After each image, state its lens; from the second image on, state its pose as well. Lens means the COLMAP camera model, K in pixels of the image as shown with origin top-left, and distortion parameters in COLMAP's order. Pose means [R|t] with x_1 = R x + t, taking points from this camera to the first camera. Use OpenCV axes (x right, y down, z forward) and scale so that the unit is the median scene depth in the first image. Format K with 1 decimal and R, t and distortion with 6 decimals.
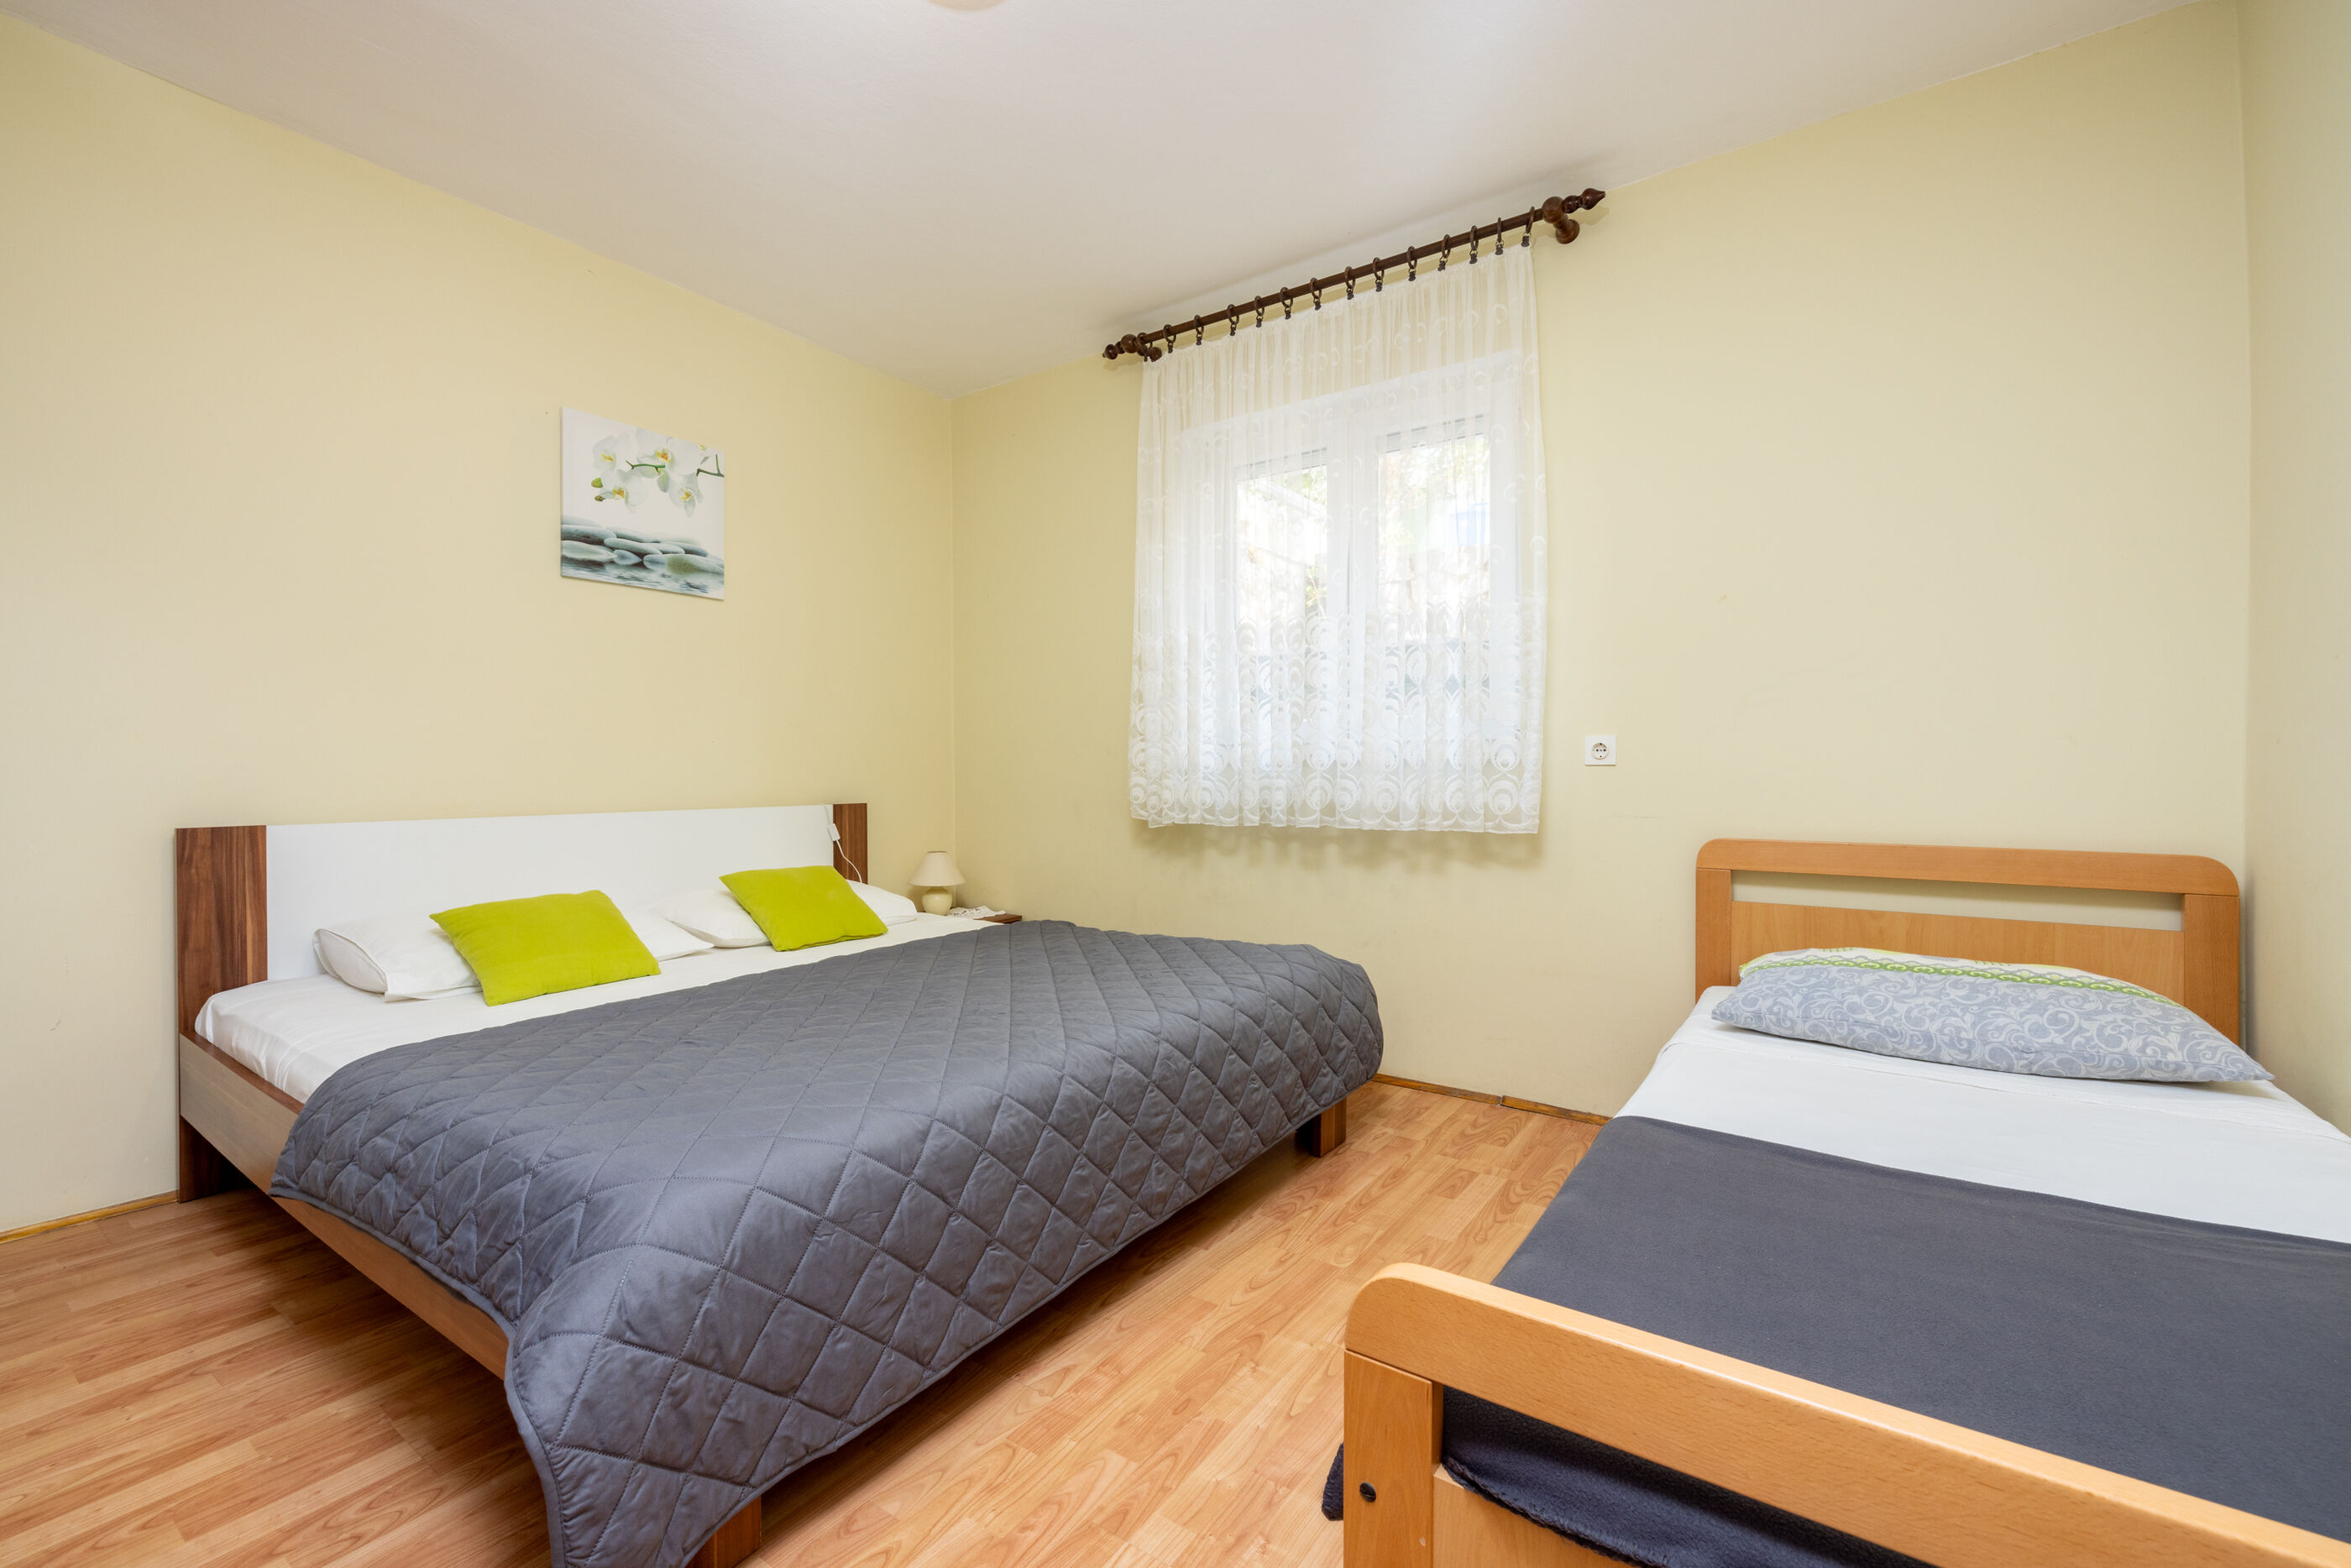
lens RADIAL K [[981.2, 0, 1181.9], [0, 981.2, 771.4], [0, 0, 1]] dist [0.001308, -0.000038]
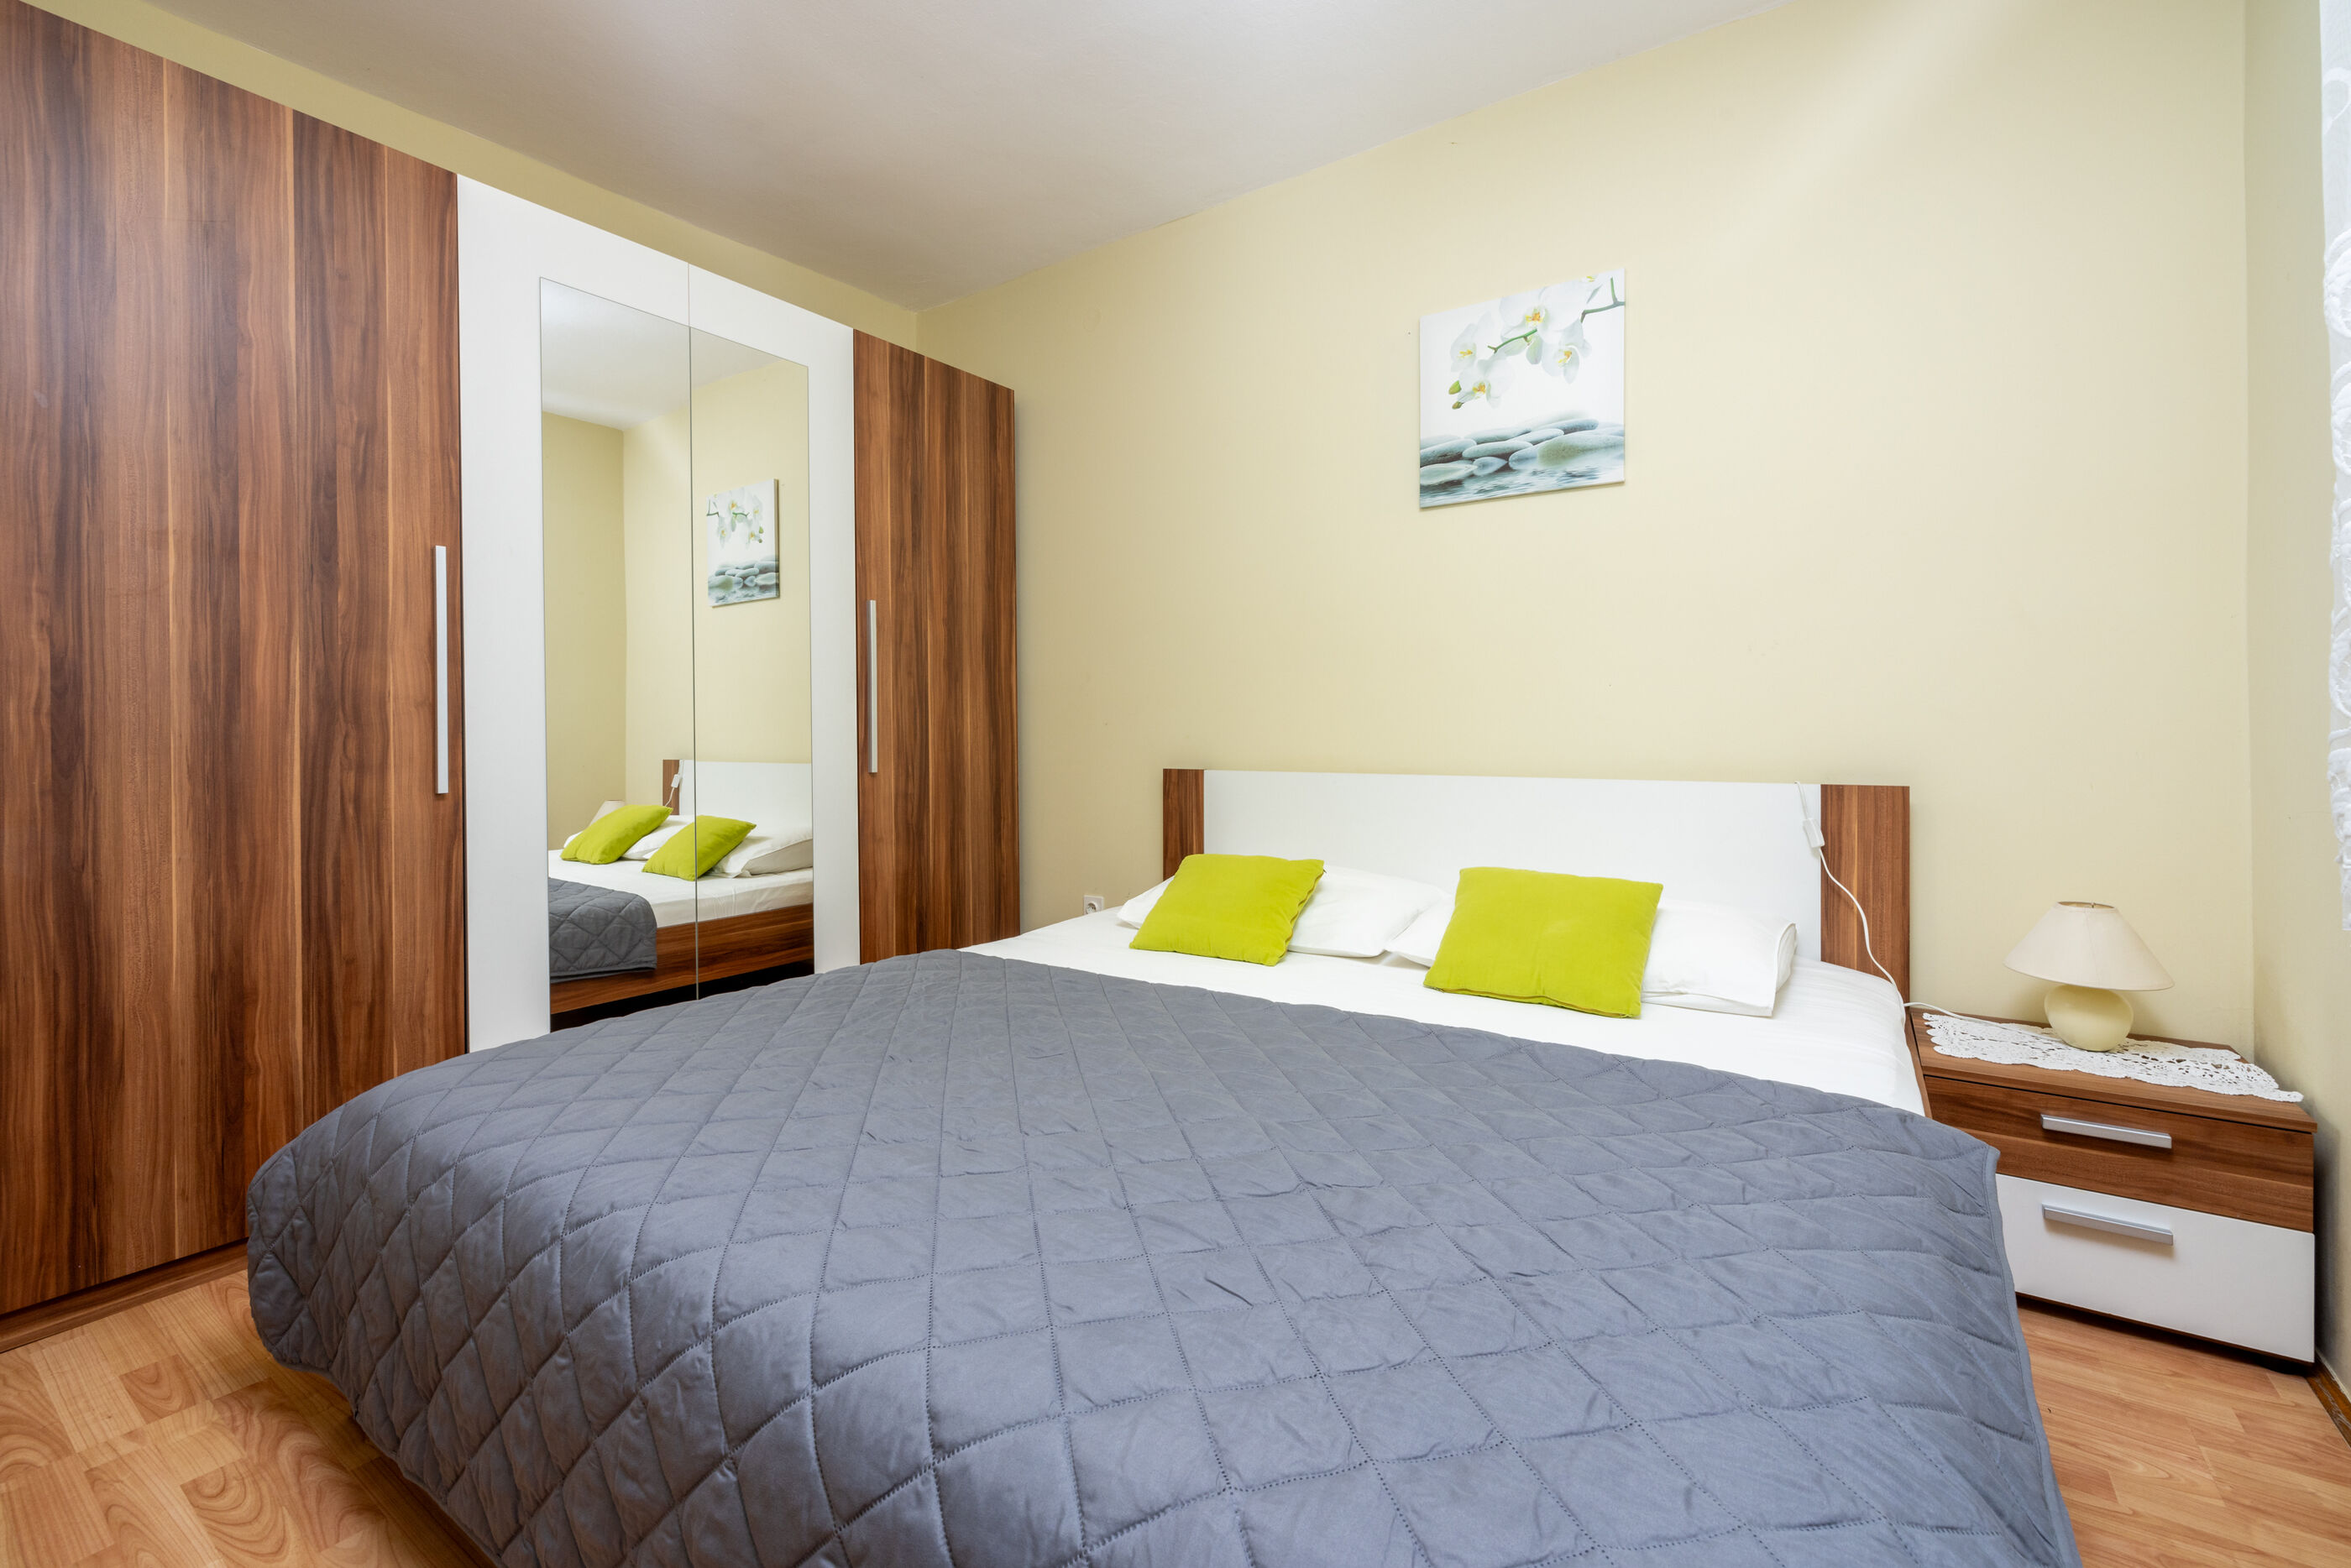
lens RADIAL K [[991.1, 0, 1179.5], [0, 991.1, 734.3], [0, 0, 1]] dist [0.003858, 0.000399]
pose [[0.011278, 0.004992, -0.999924, 0.258856], [-0.003321, 0.999982, 0.004955, 0.002816], [0.999931, 0.003265, 0.011294, 0.742293]]
